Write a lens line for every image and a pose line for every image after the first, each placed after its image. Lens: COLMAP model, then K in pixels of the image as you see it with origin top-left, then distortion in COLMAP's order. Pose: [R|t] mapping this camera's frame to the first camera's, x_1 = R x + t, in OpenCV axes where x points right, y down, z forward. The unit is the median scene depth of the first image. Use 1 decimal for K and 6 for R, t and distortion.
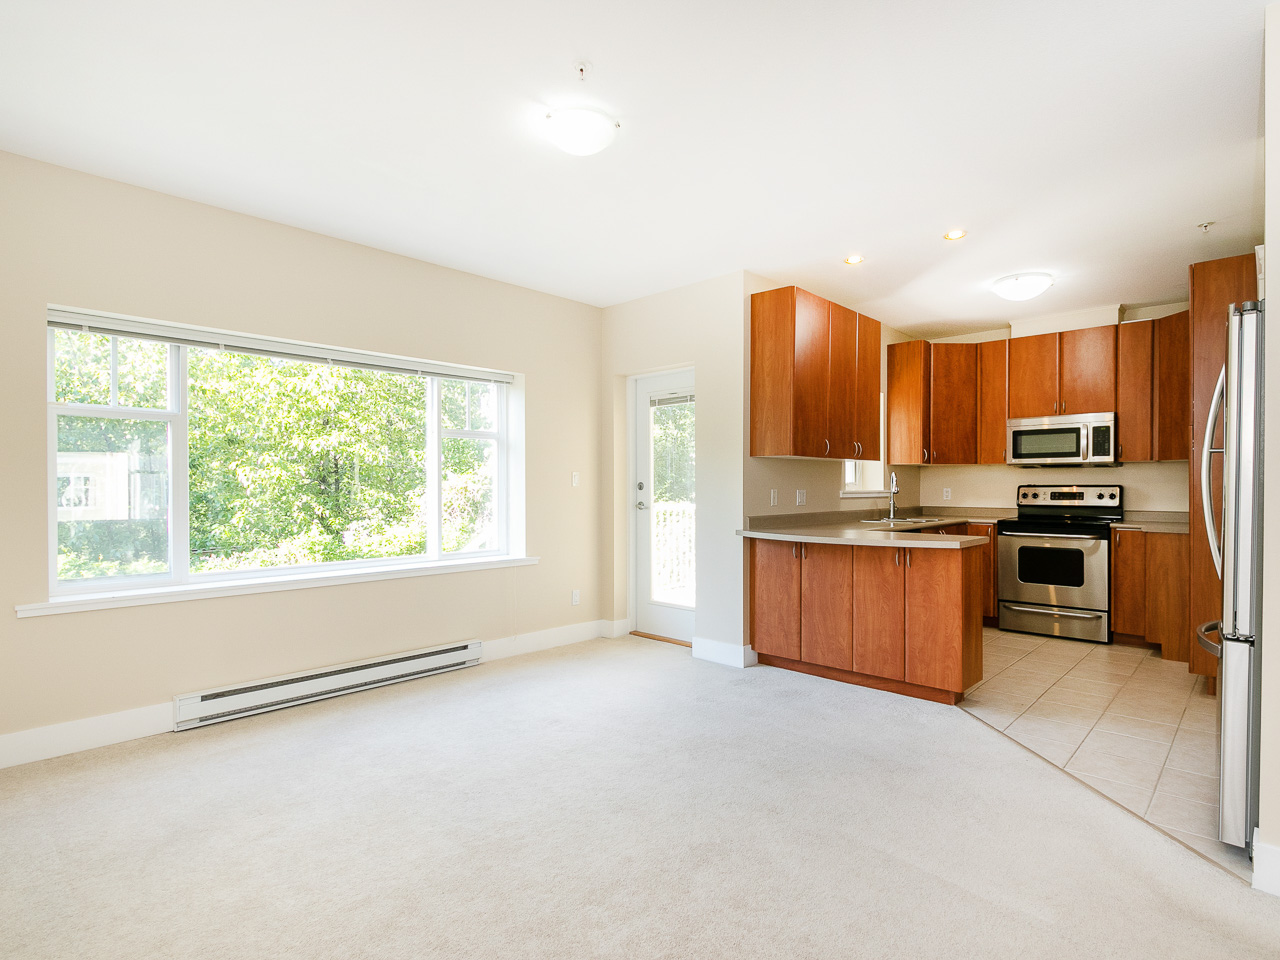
lens RADIAL K [[685.0, 0, 641.0], [0, 685.0, 490.5], [0, 0, 1]] dist [0.002388, 0.000032]
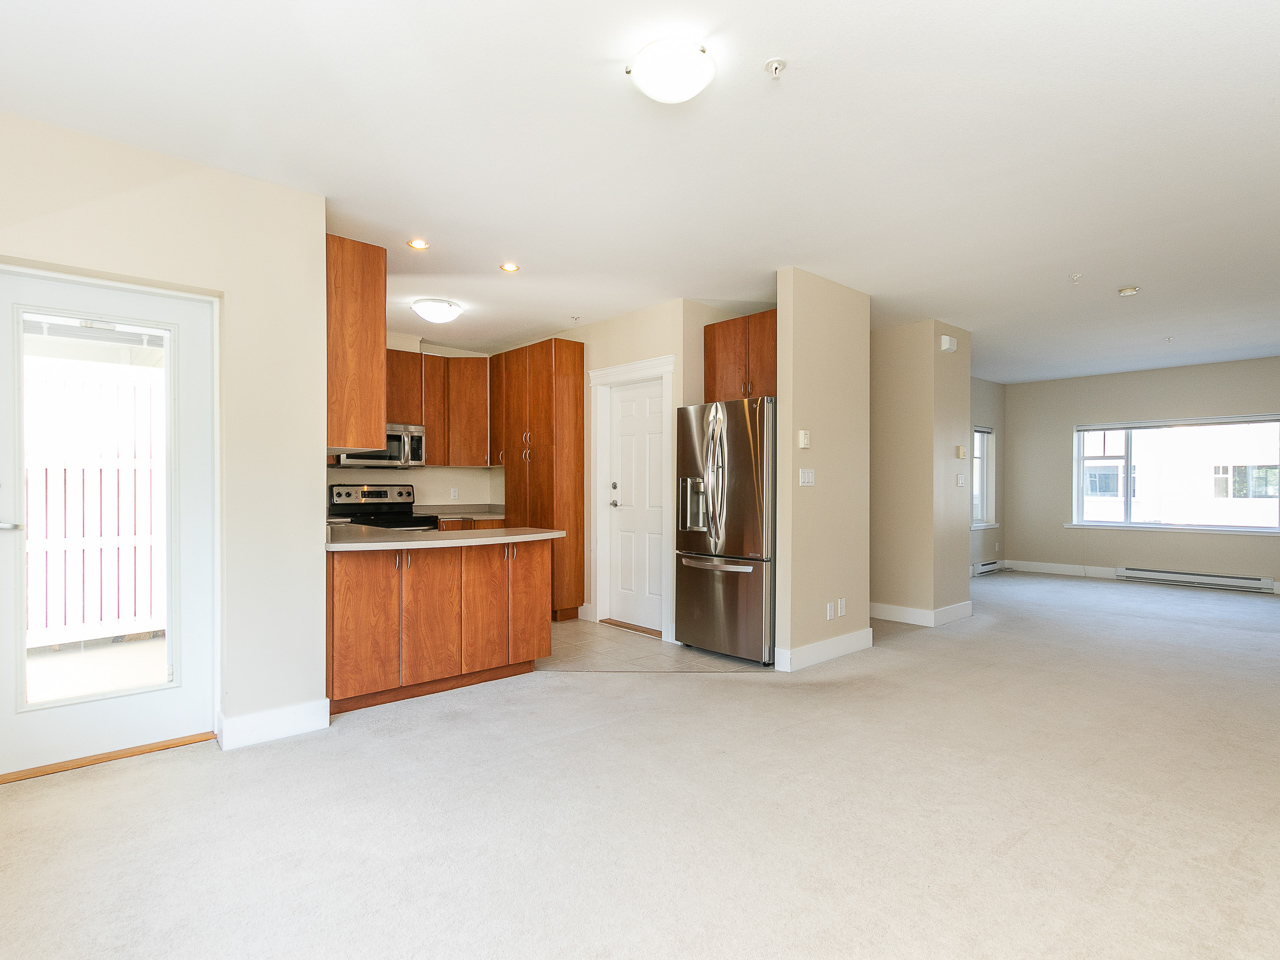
lens RADIAL K [[678.3, 0, 658.5], [0, 678.3, 493.4], [0, 0, 1]] dist [0.002083, -0.000135]
pose [[0.054974, -0.011399, 0.998423, -0.524380], [0.005754, 0.999922, 0.011099, -0.003636], [-0.998471, 0.005134, 0.055035, 0.541966]]
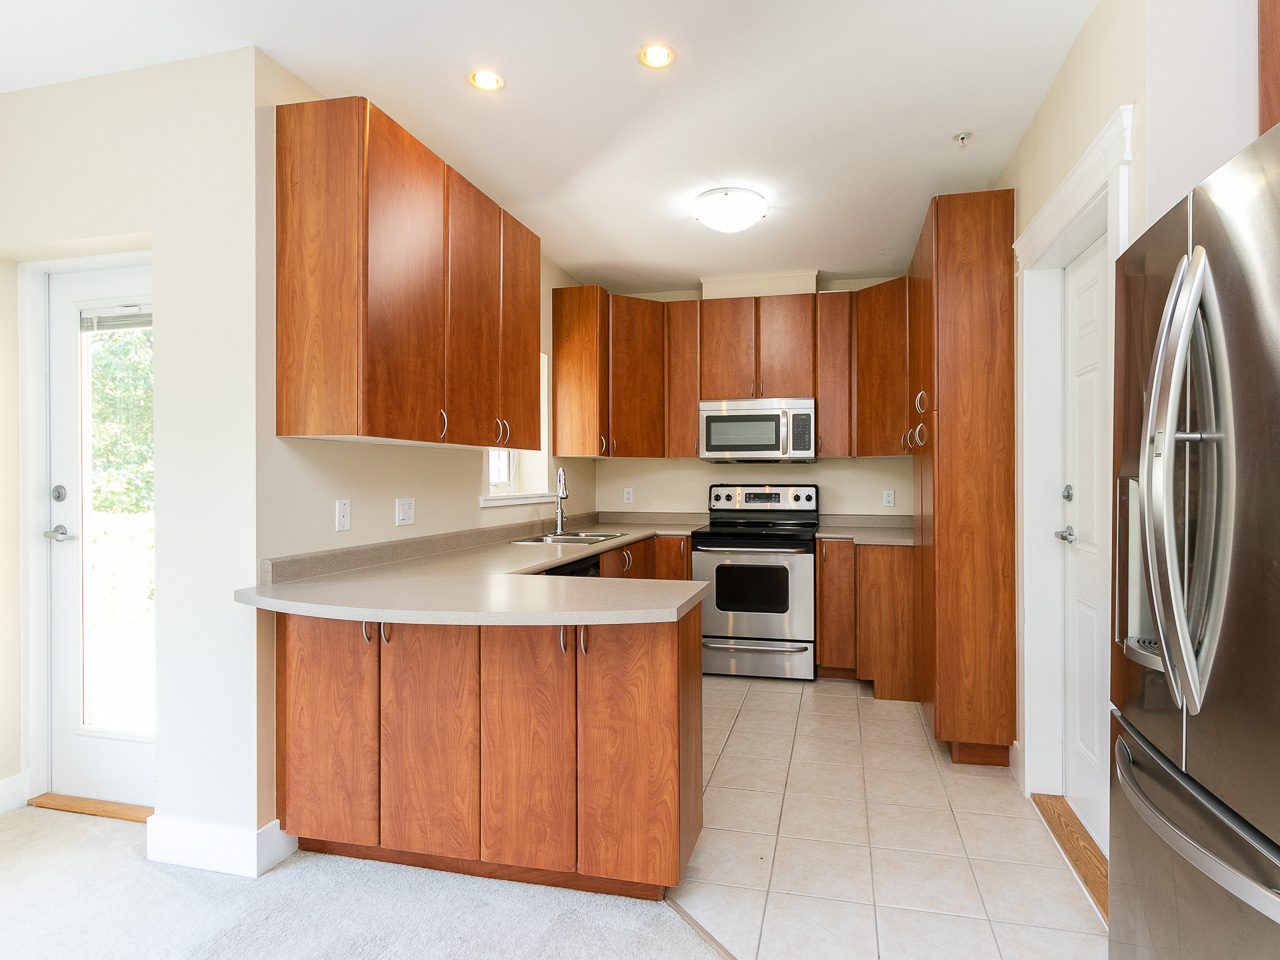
lens RADIAL K [[672.4, 0, 699.3], [0, 672.4, 477.6], [0, 0, 1]] dist [0.009753, 0.000420]
pose [[0.853966, -0.001642, 0.520326, 0.152937], [0.004755, 0.999978, -0.004649, -0.014765], [-0.520307, 0.006444, 0.853955, 0.395070]]
